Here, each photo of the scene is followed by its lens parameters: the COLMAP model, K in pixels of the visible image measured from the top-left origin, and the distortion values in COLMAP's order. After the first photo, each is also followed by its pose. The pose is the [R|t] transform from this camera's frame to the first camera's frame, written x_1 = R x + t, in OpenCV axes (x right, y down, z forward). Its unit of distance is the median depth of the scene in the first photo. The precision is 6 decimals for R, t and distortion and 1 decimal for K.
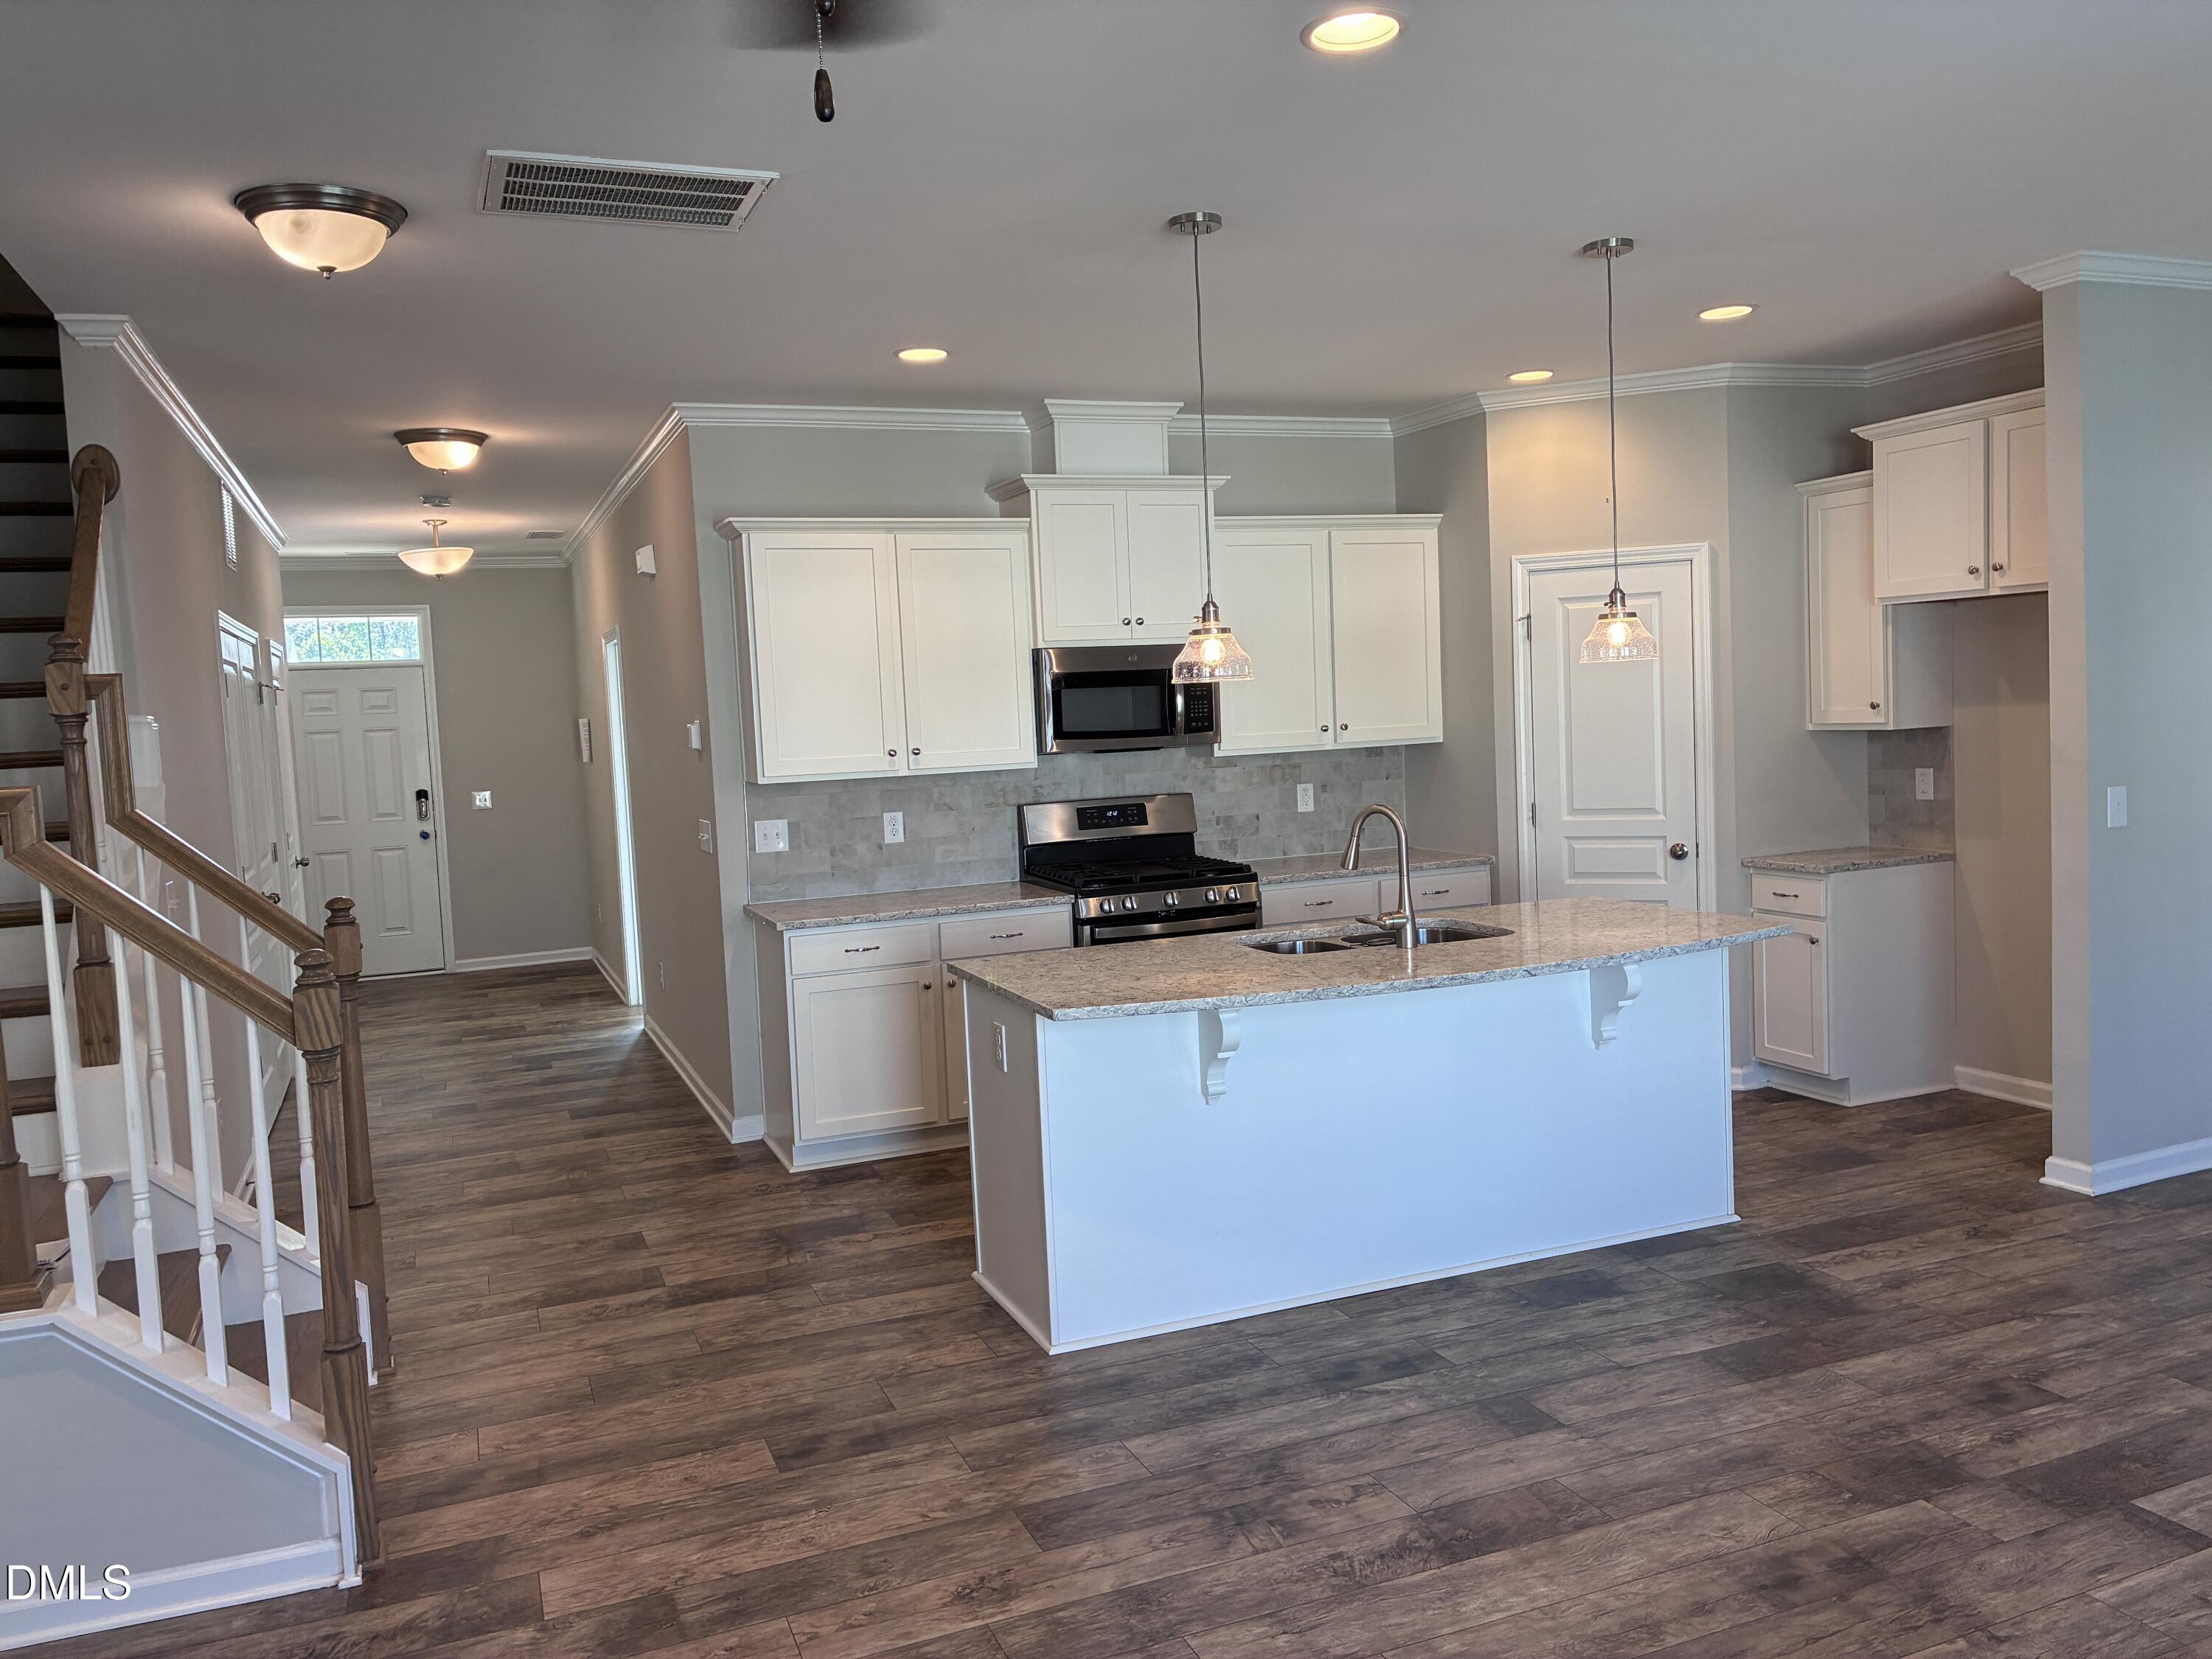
lens RADIAL K [[1679.4, 0, 1097.4], [0, 1679.4, 813.5], [0, 0, 1]] dist [0.063053, -0.077522]
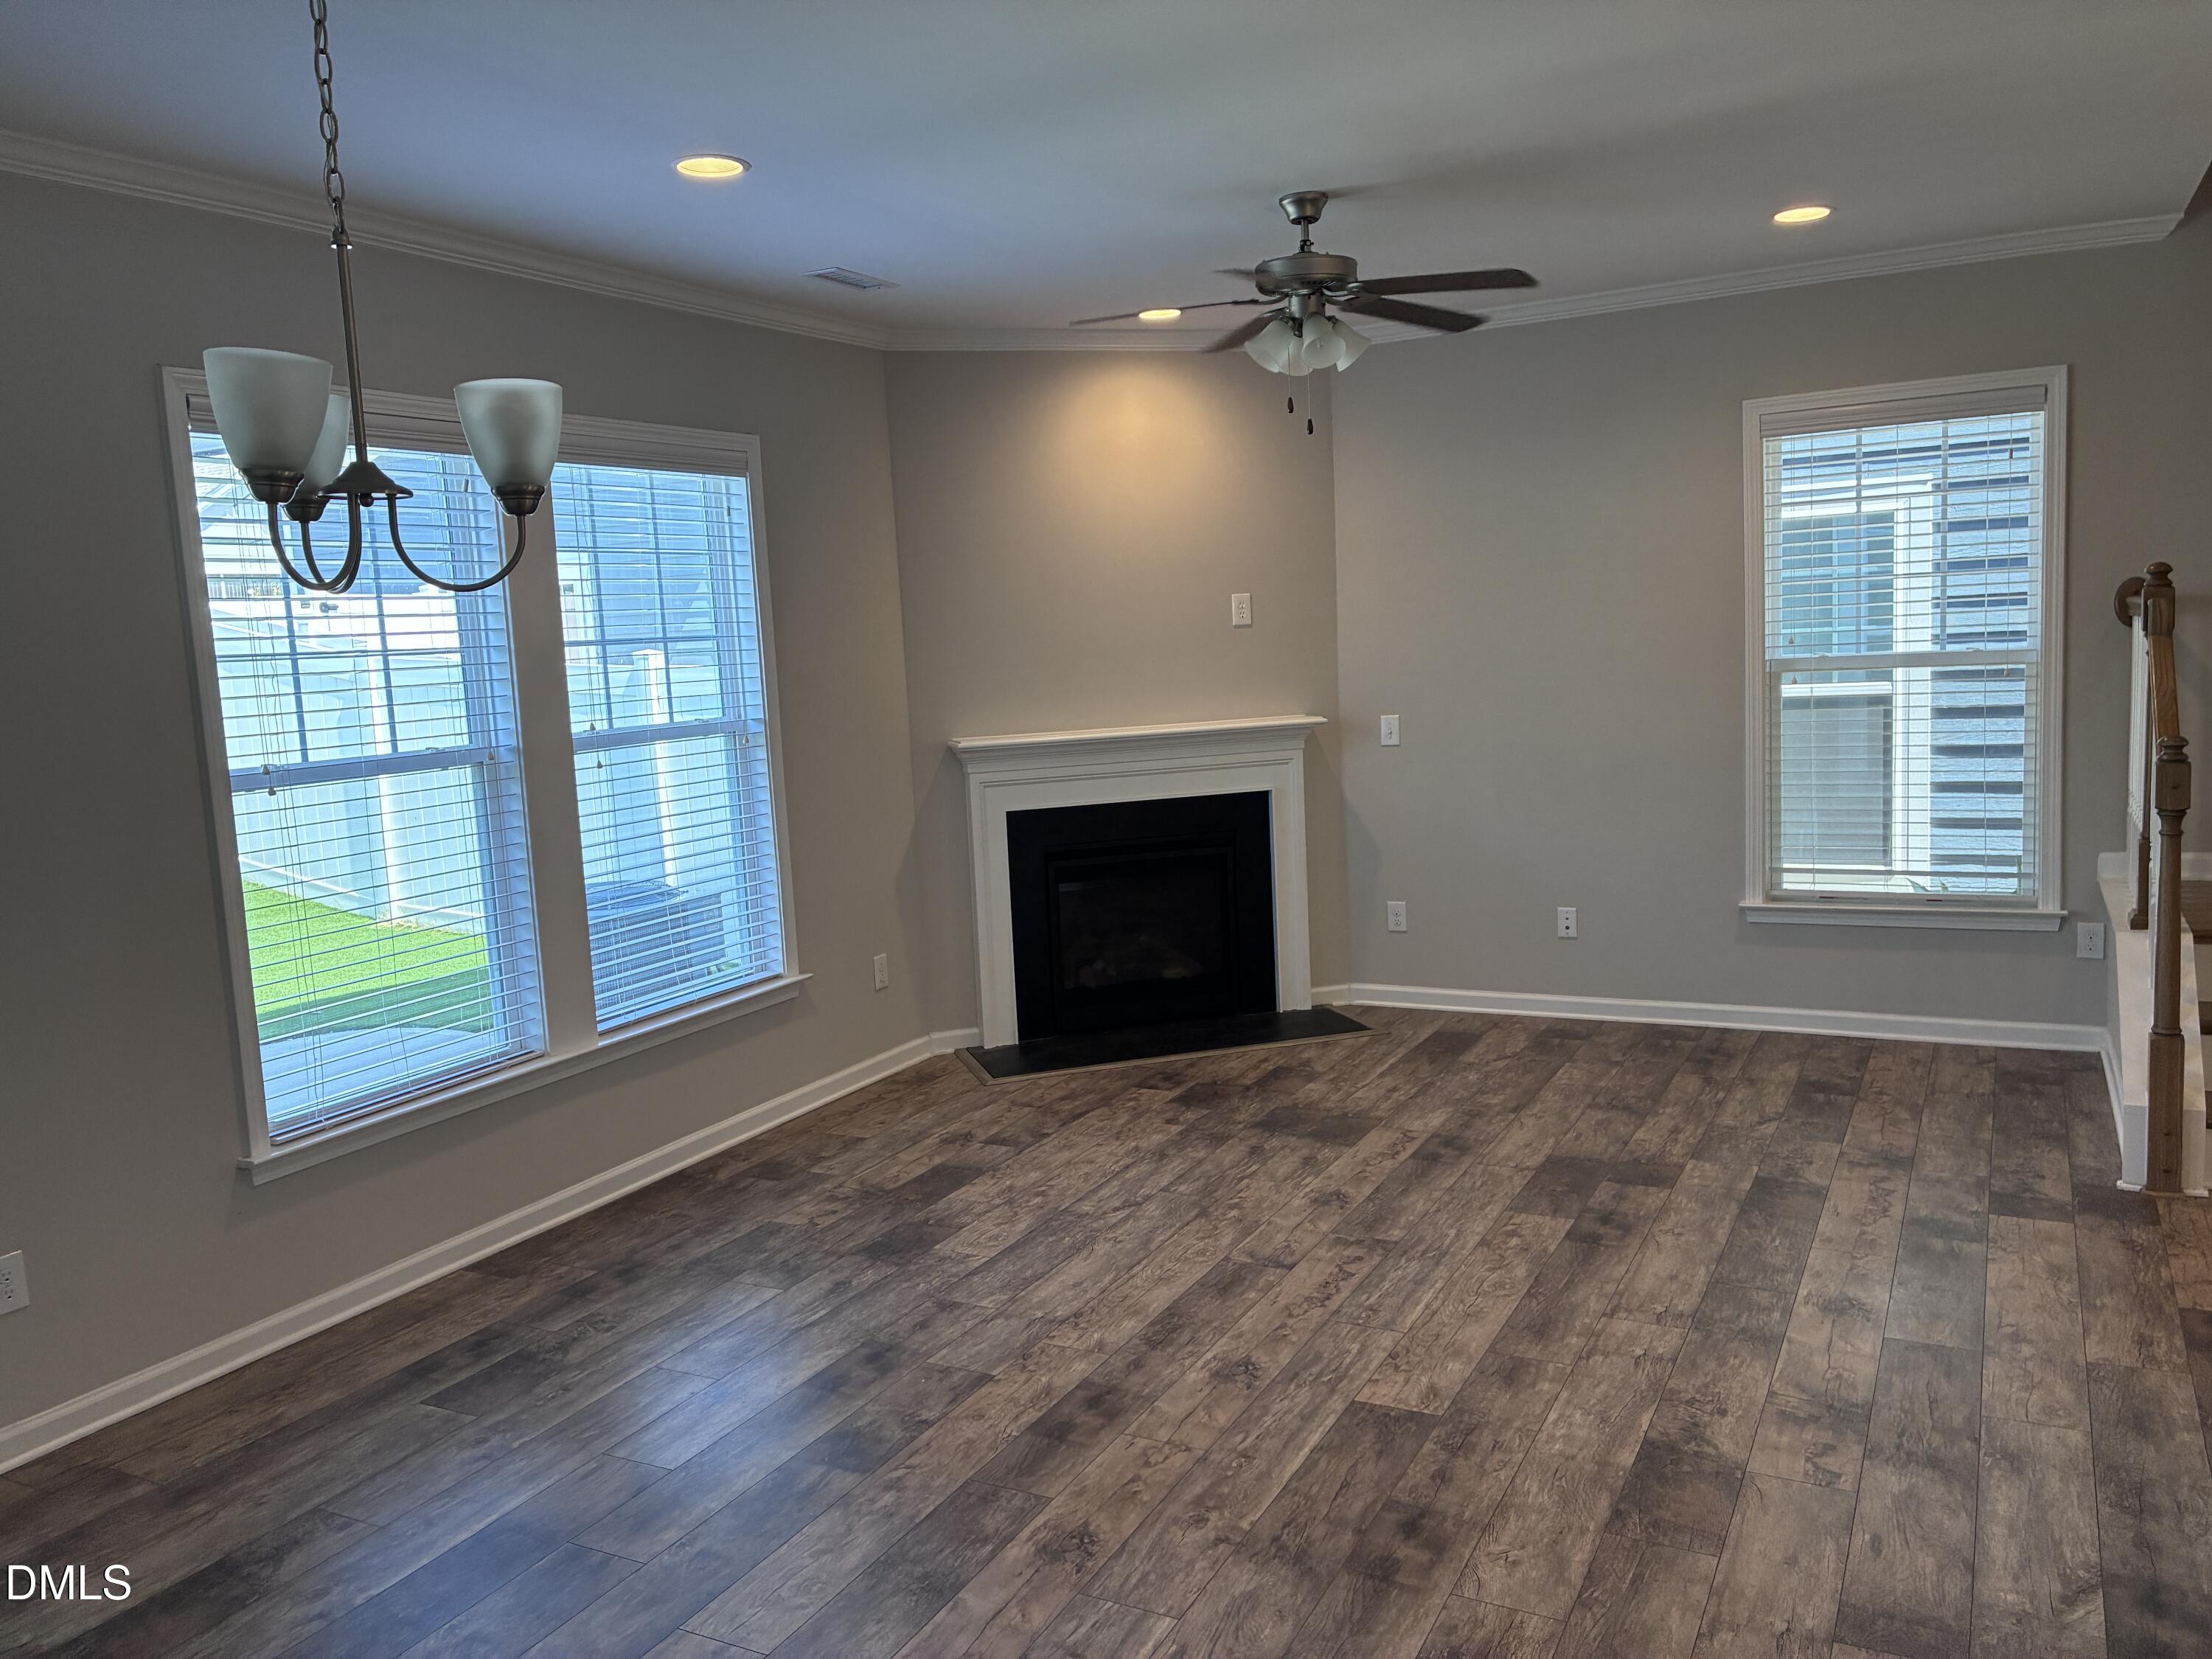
lens RADIAL K [[1679.4, 0, 1109.5], [0, 1679.4, 829.1], [0, 0, 1]] dist [0.063053, -0.077522]
pose [[-0.756201, 0.162716, -0.633786, 0.713358], [0.043096, 0.978870, 0.199891, -0.104353], [0.652919, 0.123844, -0.747234, 1.017277]]
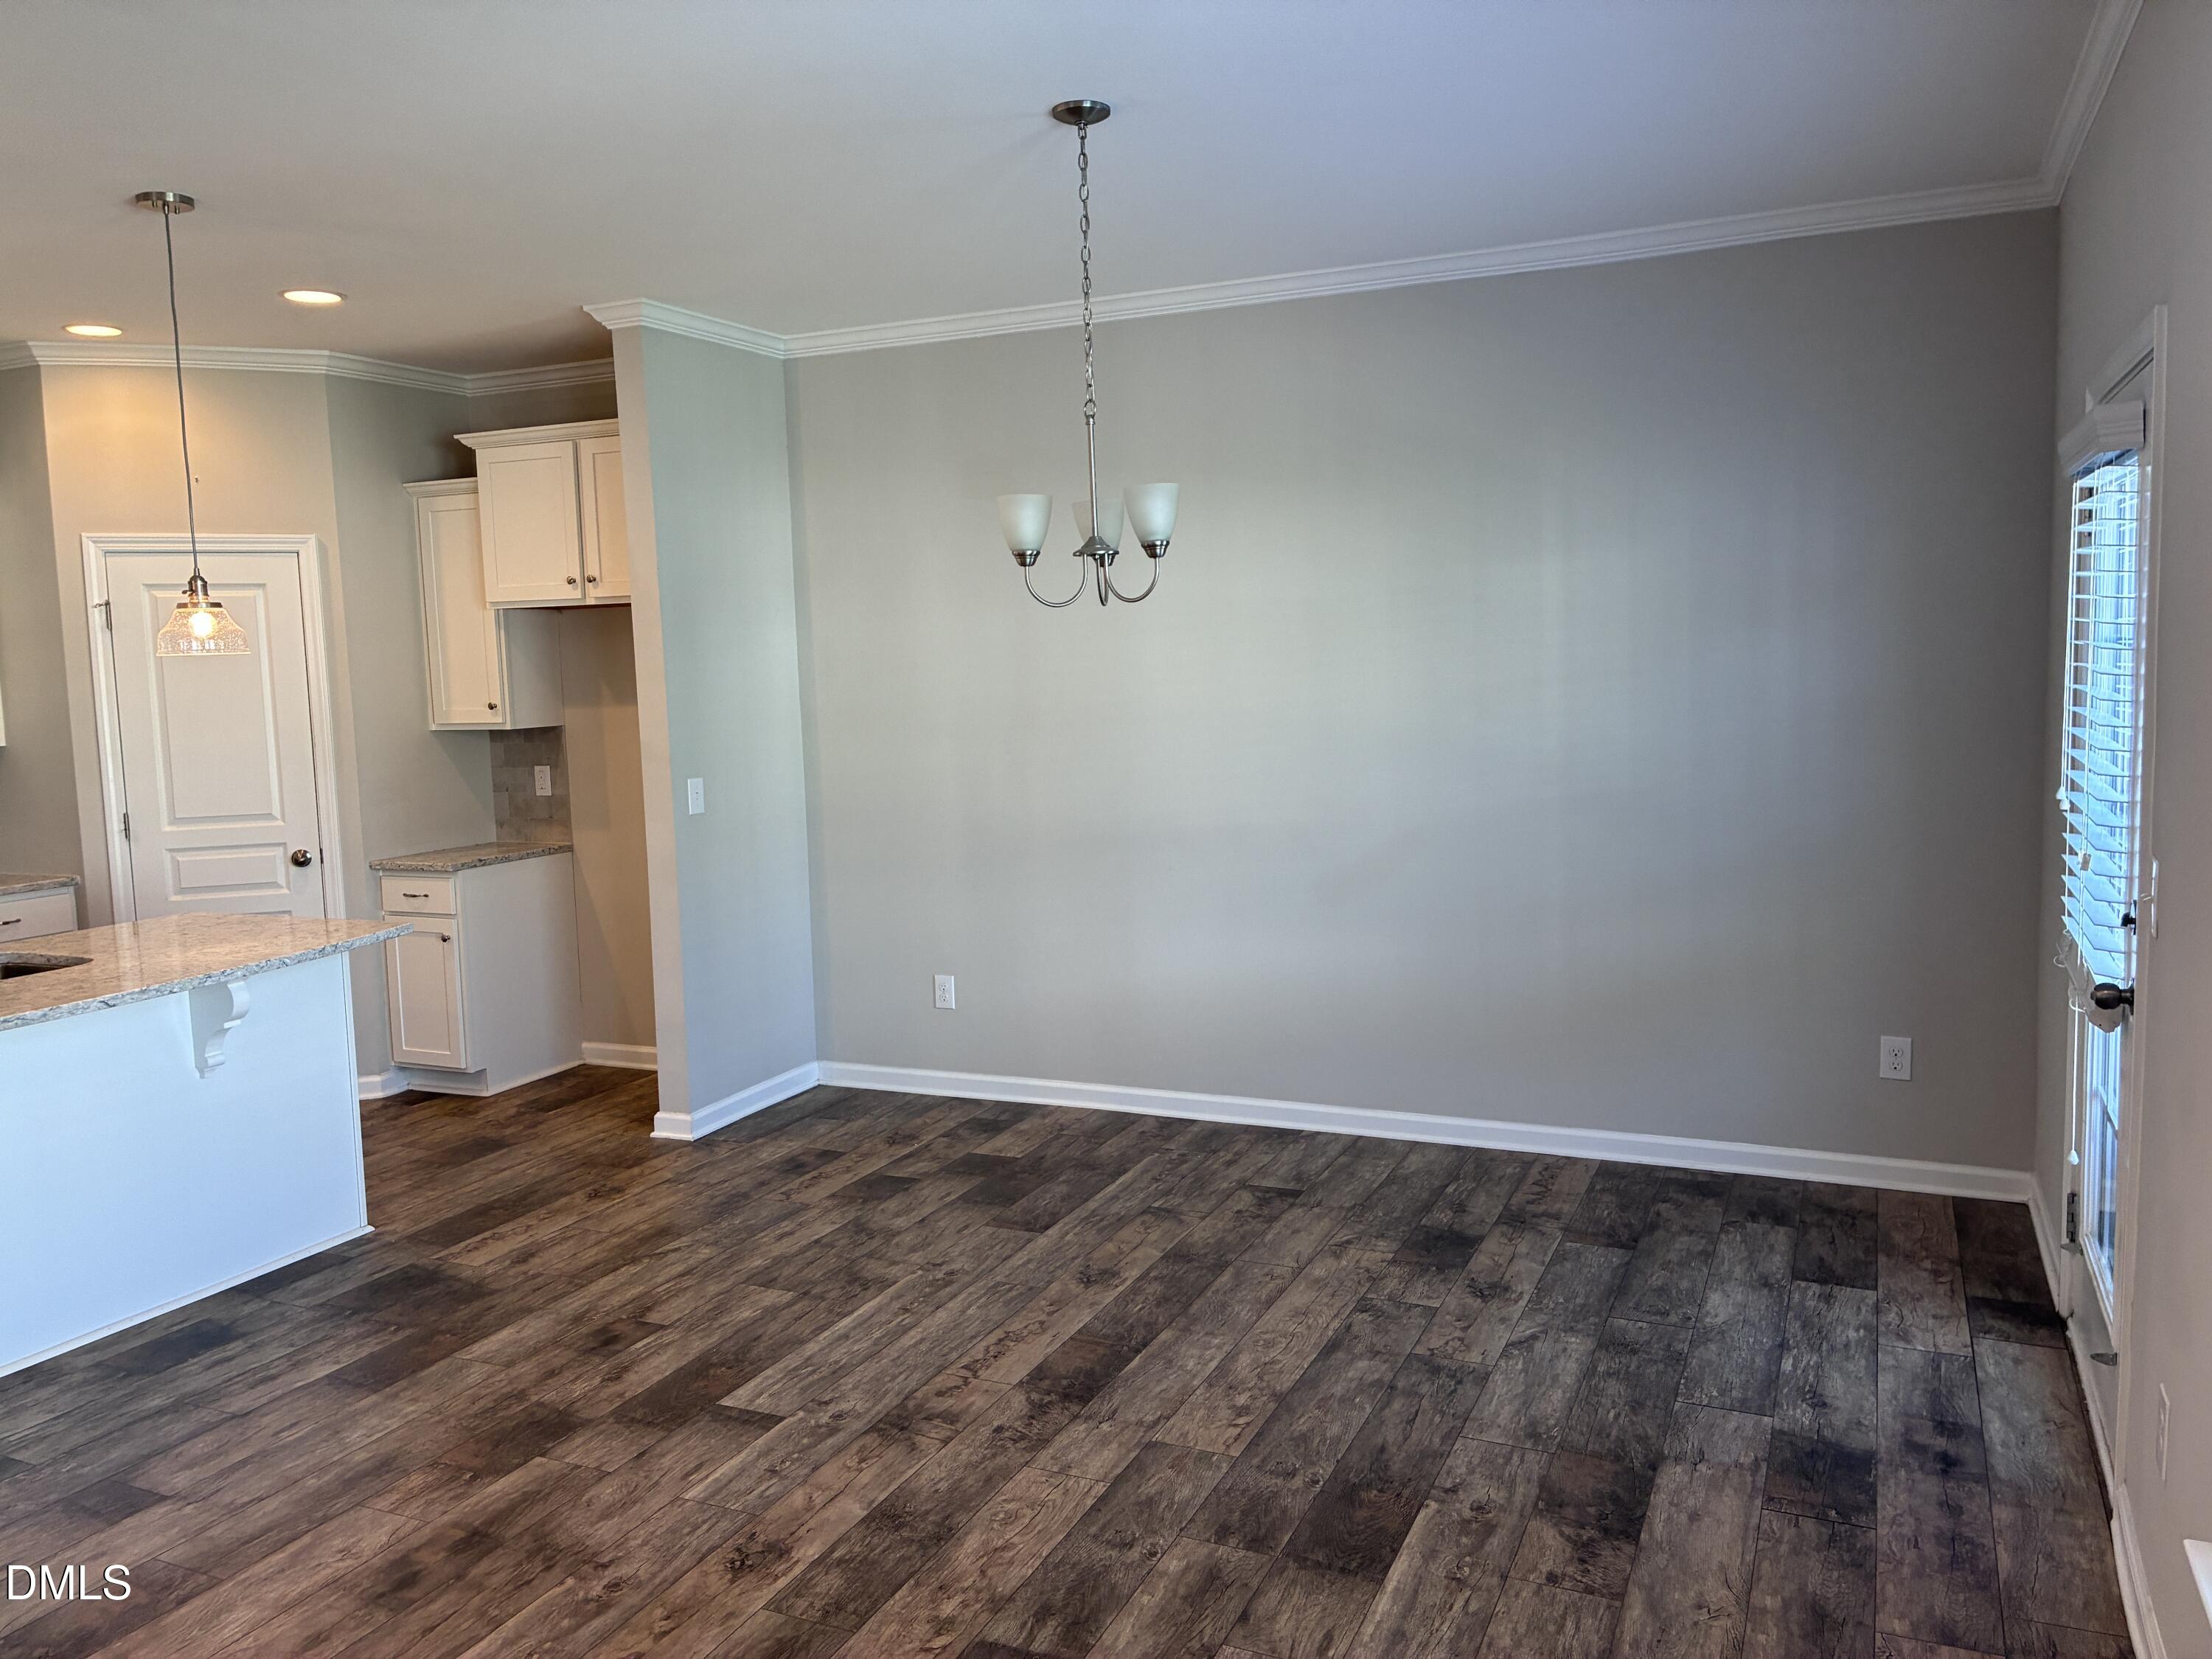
lens RADIAL K [[1679.4, 0, 1114.8], [0, 1679.4, 814.1], [0, 0, 1]] dist [0.063053, -0.077522]
pose [[0.721462, -0.039947, 0.691301, 0.021686], [0.040727, 0.999054, 0.015227, 0.002485], [-0.691256, 0.017169, 0.722406, -0.010176]]
